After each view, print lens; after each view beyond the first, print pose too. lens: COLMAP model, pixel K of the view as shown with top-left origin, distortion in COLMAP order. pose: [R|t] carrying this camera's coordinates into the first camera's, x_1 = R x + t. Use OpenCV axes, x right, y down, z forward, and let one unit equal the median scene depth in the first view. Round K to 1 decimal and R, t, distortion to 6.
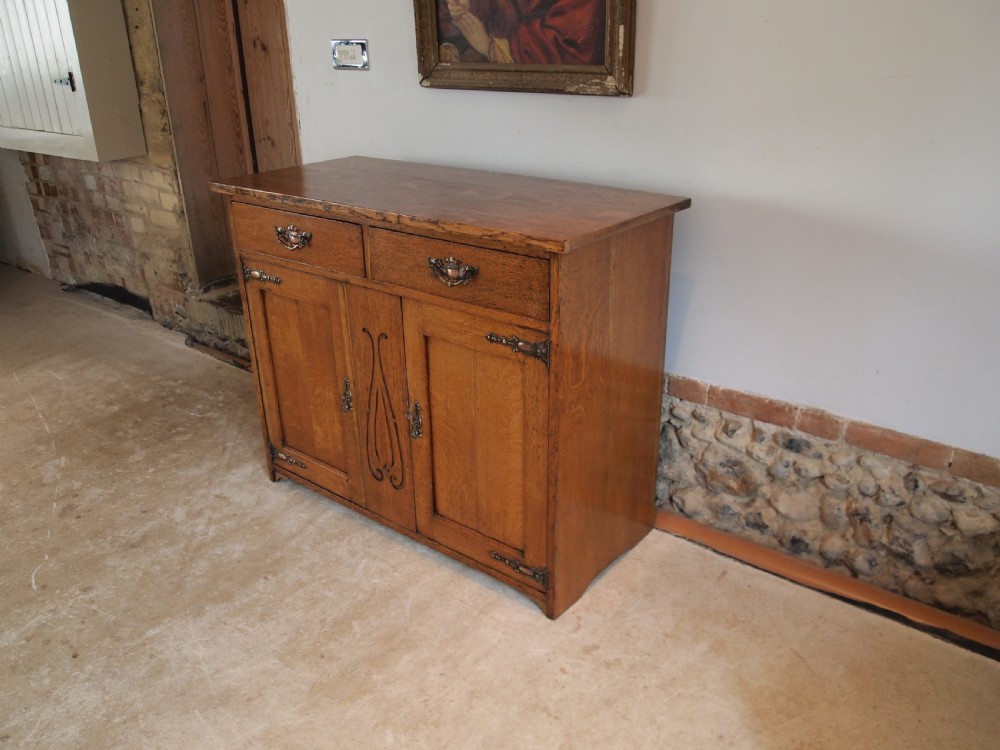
lens RADIAL K [[804.7, 0, 499.3], [0, 804.7, 378.1], [0, 0, 1]] dist [-0.049095, 0.003620]
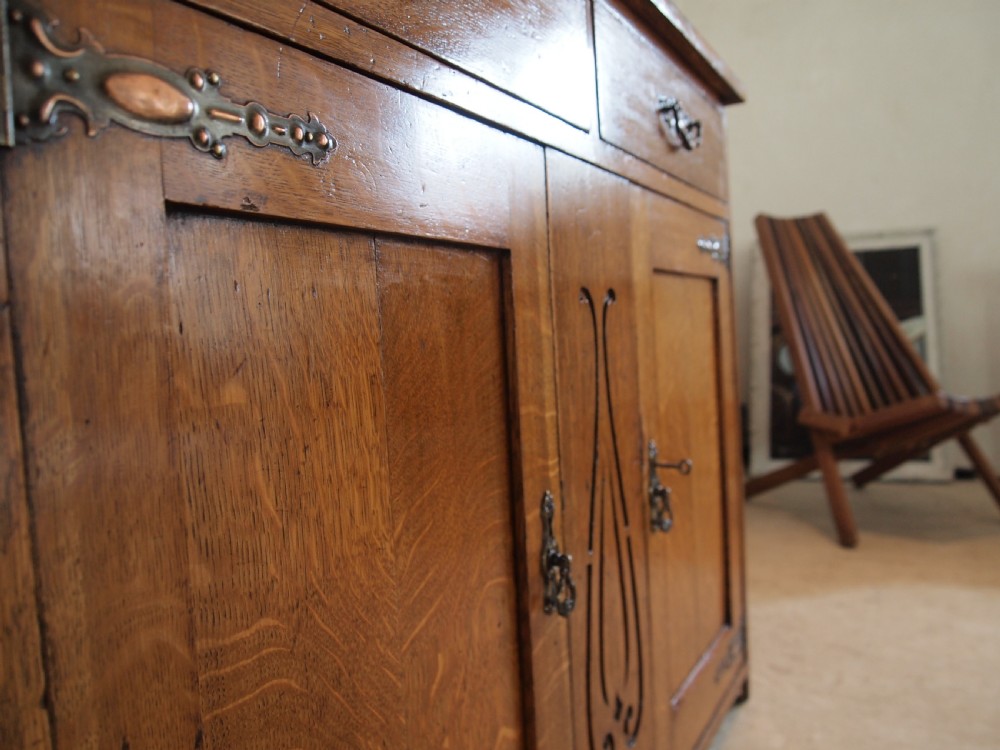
lens RADIAL K [[792.6, 0, 500.0], [0, 792.6, 375.0], [0, 0, 1]] dist [-0.042570, 0.001556]
pose [[-0.152436, -0.030758, 0.987835, -0.473288], [0.453857, 0.885712, 0.097614, -0.073991], [-0.877939, 0.463216, -0.121054, 1.033396]]
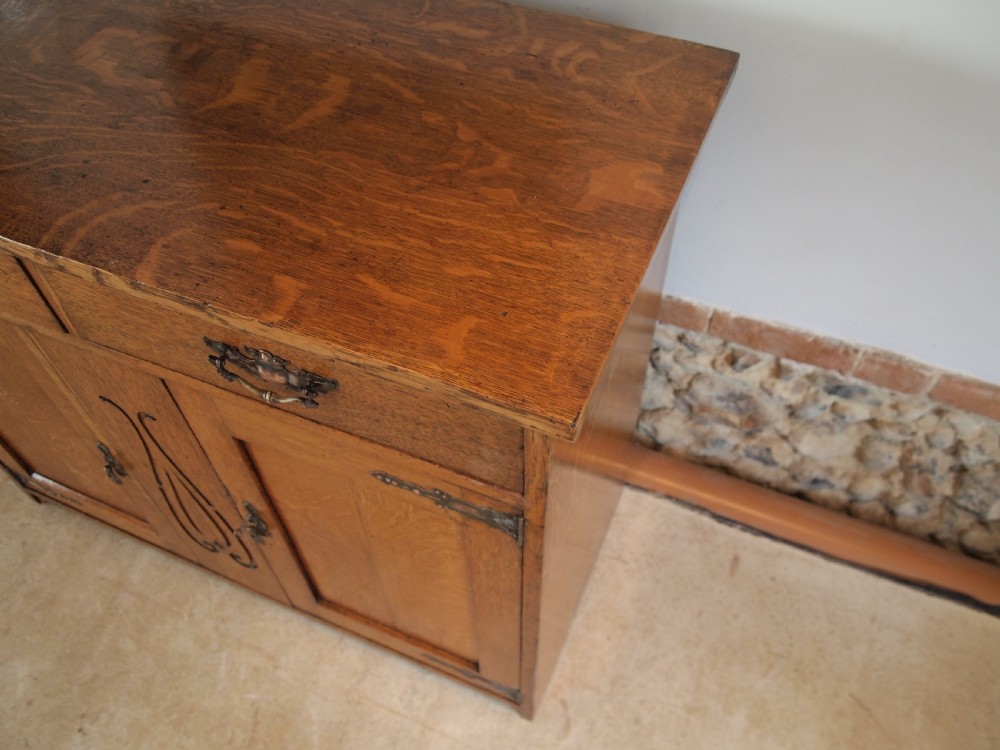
lens RADIAL K [[804.7, 0, 499.3], [0, 804.7, 378.1], [0, 0, 1]] dist [-0.049095, 0.003620]
pose [[0.964797, -0.208654, 0.160094, -0.007268], [0.106255, 0.866093, 0.488460, -0.271683], [-0.240575, -0.454254, 0.857774, 0.497001]]
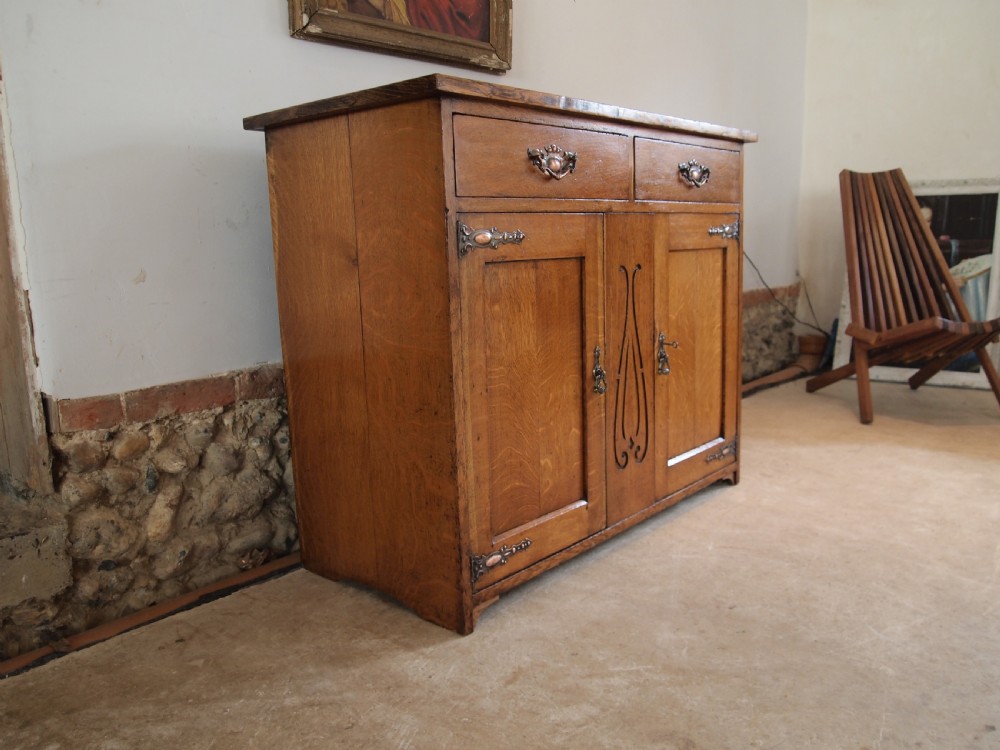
lens RADIAL K [[806.1, 0, 498.2], [0, 806.1, 380.7], [0, 0, 1]] dist [-0.048212, 0.001412]
pose [[0.064963, -0.163376, 0.984423, -0.967386], [0.433571, 0.893145, 0.119616, -0.105080], [-0.898775, 0.419047, 0.128856, 1.002658]]
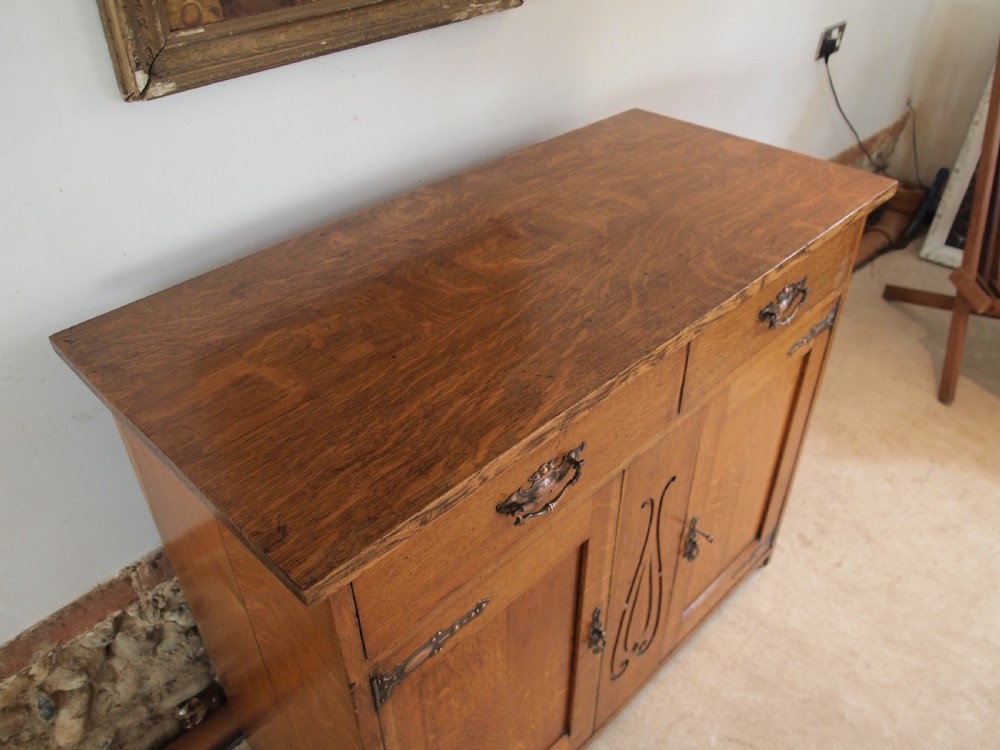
lens RADIAL K [[804.7, 0, 499.3], [0, 804.7, 378.1], [0, 0, 1]] dist [-0.049095, 0.003620]
pose [[0.123460, -0.583302, 0.802817, -0.561600], [0.409587, 0.766834, 0.494170, -0.434787], [-0.903878, 0.267813, 0.333587, 0.832789]]
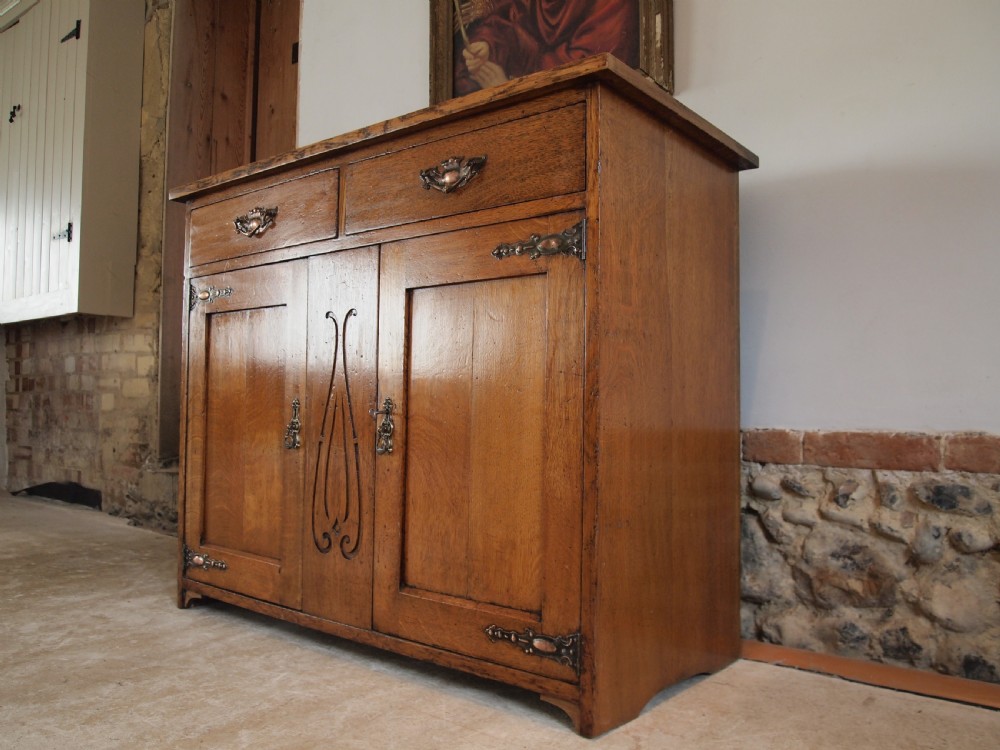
lens RADIAL K [[804.7, 0, 499.3], [0, 804.7, 378.1], [0, 0, 1]] dist [-0.049095, 0.003620]
pose [[0.999332, 0.028865, -0.022427, 0.006784], [-0.035812, 0.896046, -0.442515, 0.296232], [0.007322, 0.443023, 0.896480, 0.349043]]
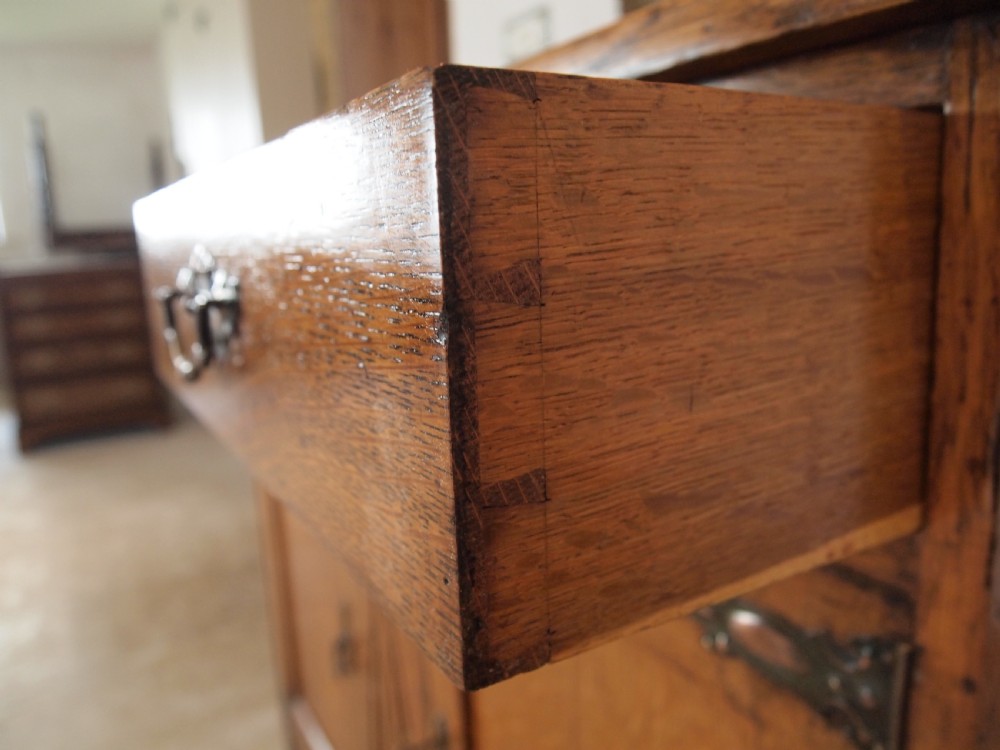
lens RADIAL K [[804.7, 0, 499.3], [0, 804.7, 378.1], [0, 0, 1]] dist [-0.049095, 0.003620]
pose [[0.932377, 0.035897, -0.359701, 0.031674], [-0.103274, 0.980037, -0.169890, -0.049398], [0.346422, 0.195549, 0.917471, 0.636947]]
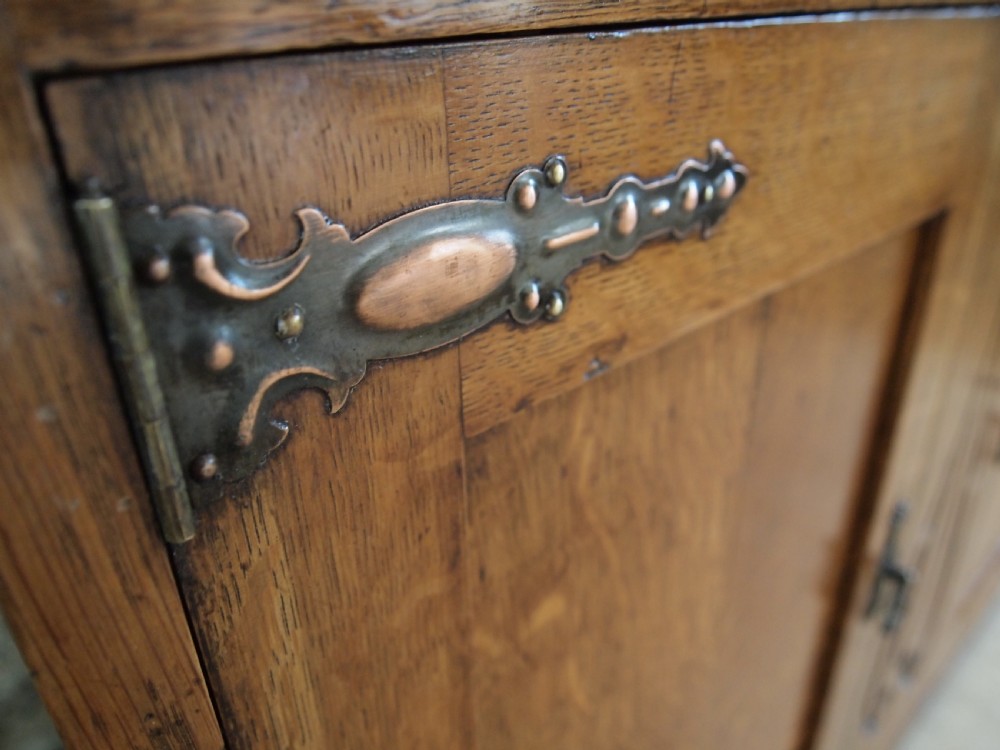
lens RADIAL K [[810.8, 0, 558.1], [0, 810.8, 412.7], [0, 0, 1]] dist [-0.052271, 0.000367]
pose [[0.101798, -0.471191, 0.876137, -0.389087], [0.396241, 0.827039, 0.398747, -0.150119], [-0.912486, 0.306570, 0.270896, 1.022430]]
